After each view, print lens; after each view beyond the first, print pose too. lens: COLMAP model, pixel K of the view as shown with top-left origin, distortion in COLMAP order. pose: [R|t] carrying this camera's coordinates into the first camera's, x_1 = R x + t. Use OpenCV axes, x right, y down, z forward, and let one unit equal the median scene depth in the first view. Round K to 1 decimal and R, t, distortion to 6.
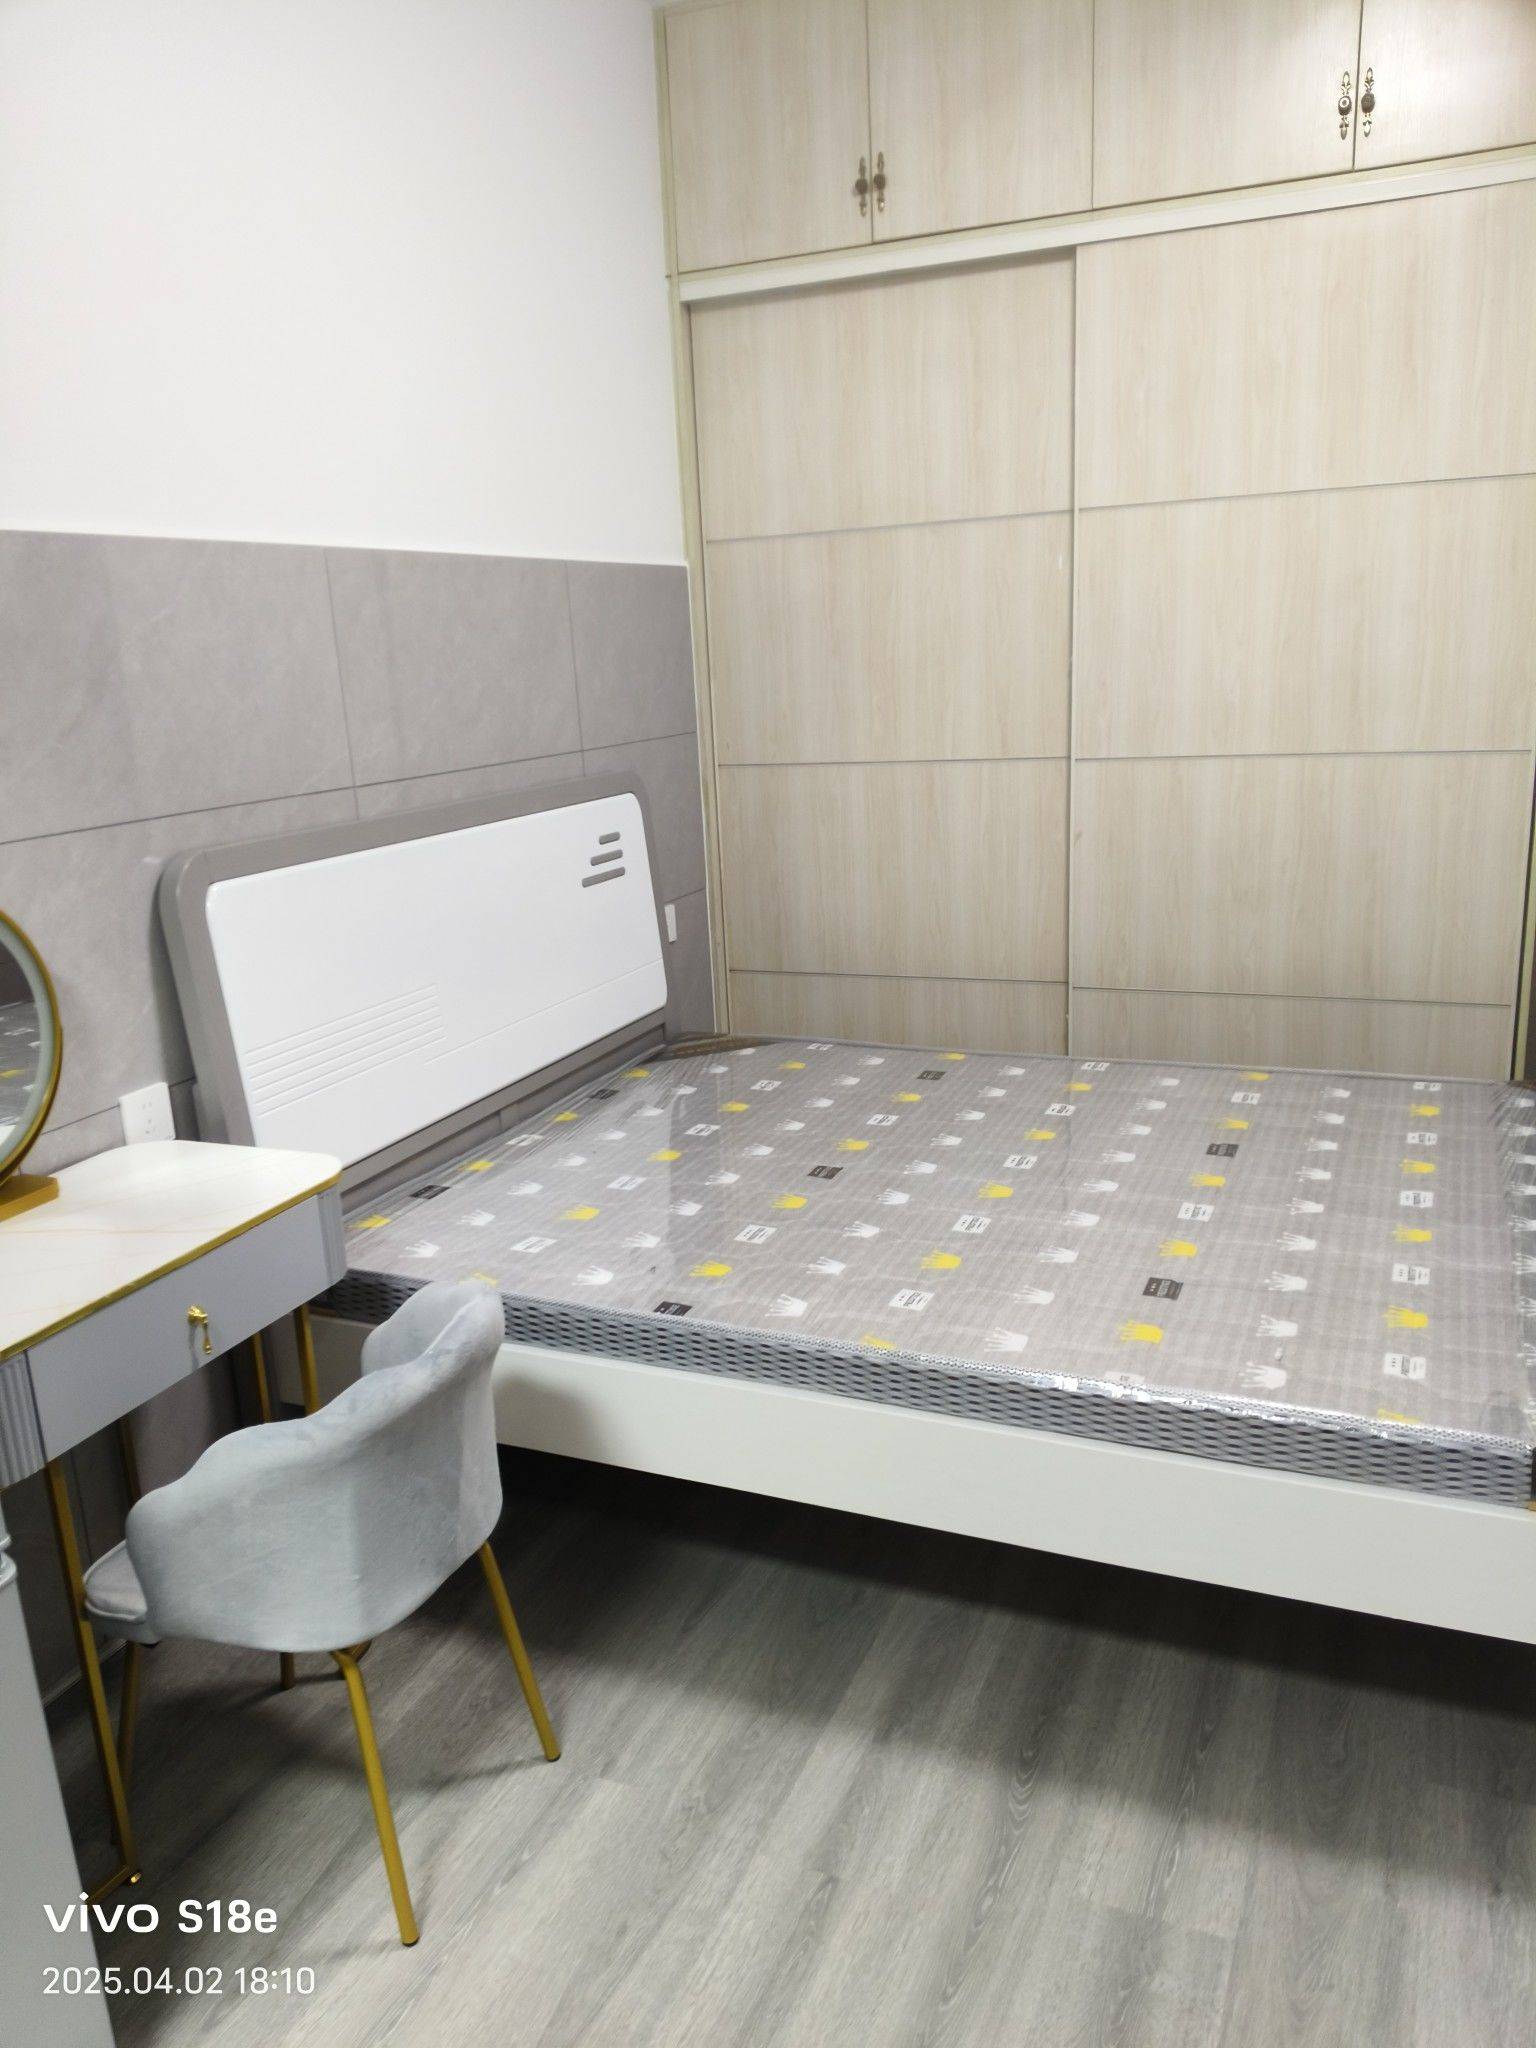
lens RADIAL K [[1570.2, 0, 741.4], [0, 1570.2, 1045.3], [0, 0, 1]] dist [0.080957, -0.122363]
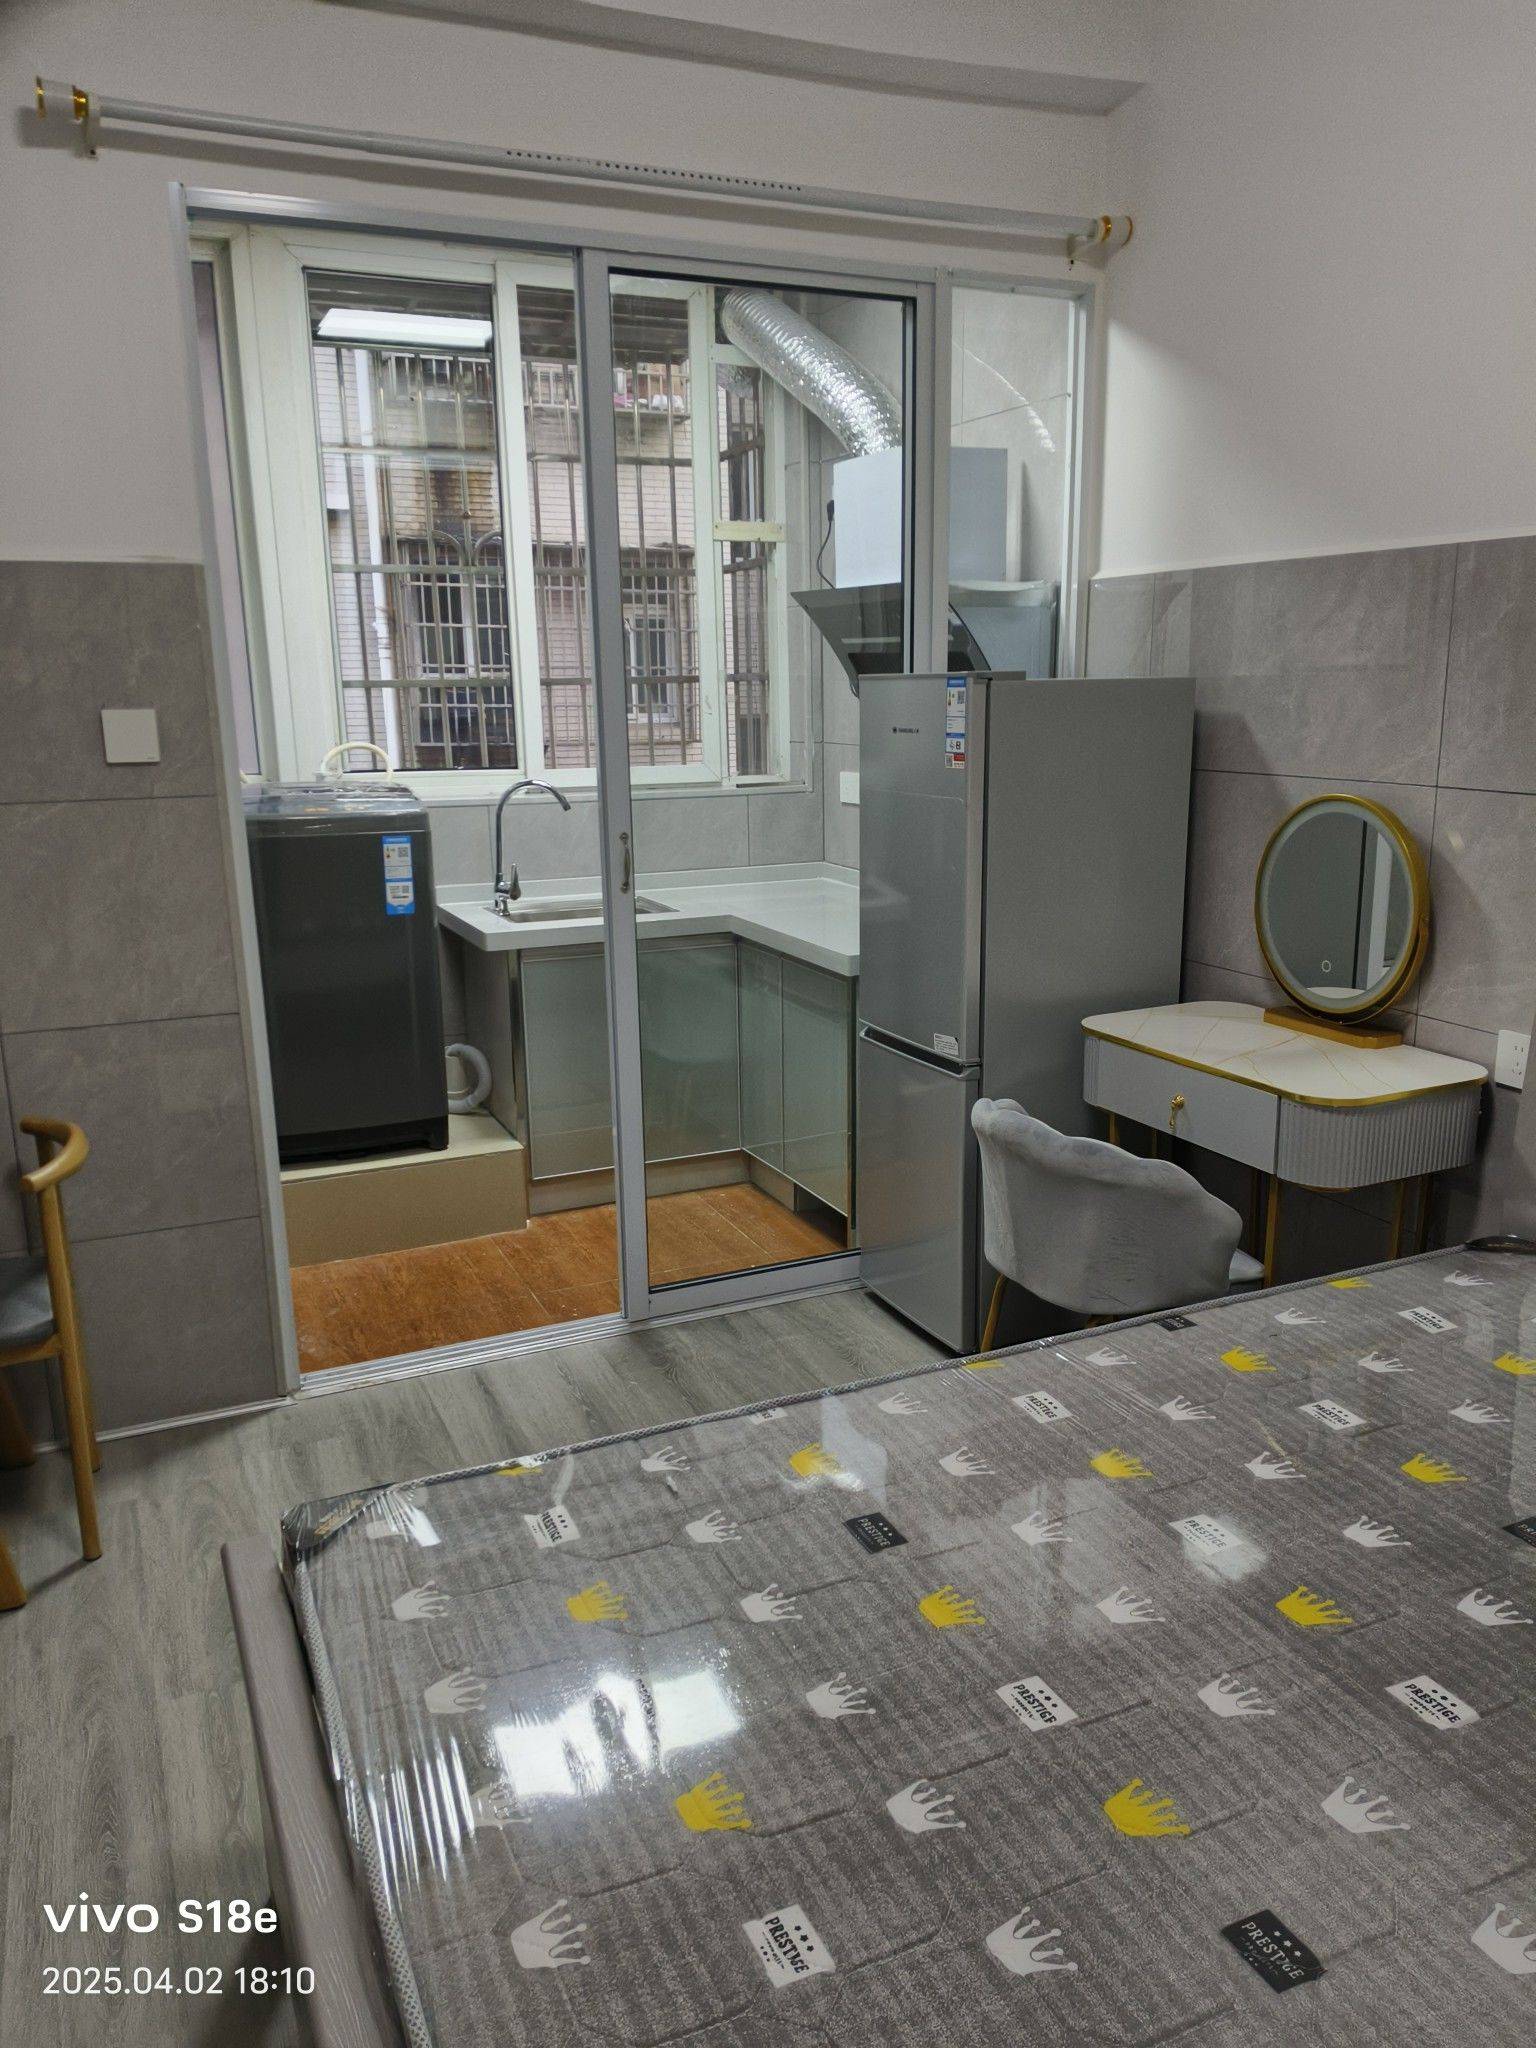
lens RADIAL K [[1570.2, 0, 803.3], [0, 1570.2, 1064.6], [0, 0, 1]] dist [0.080957, -0.122363]
pose [[-0.661002, 0.237373, -0.711850, 0.653399], [-0.144656, 0.890544, 0.431284, -0.314718], [0.736309, 0.388053, -0.554314, 1.095652]]
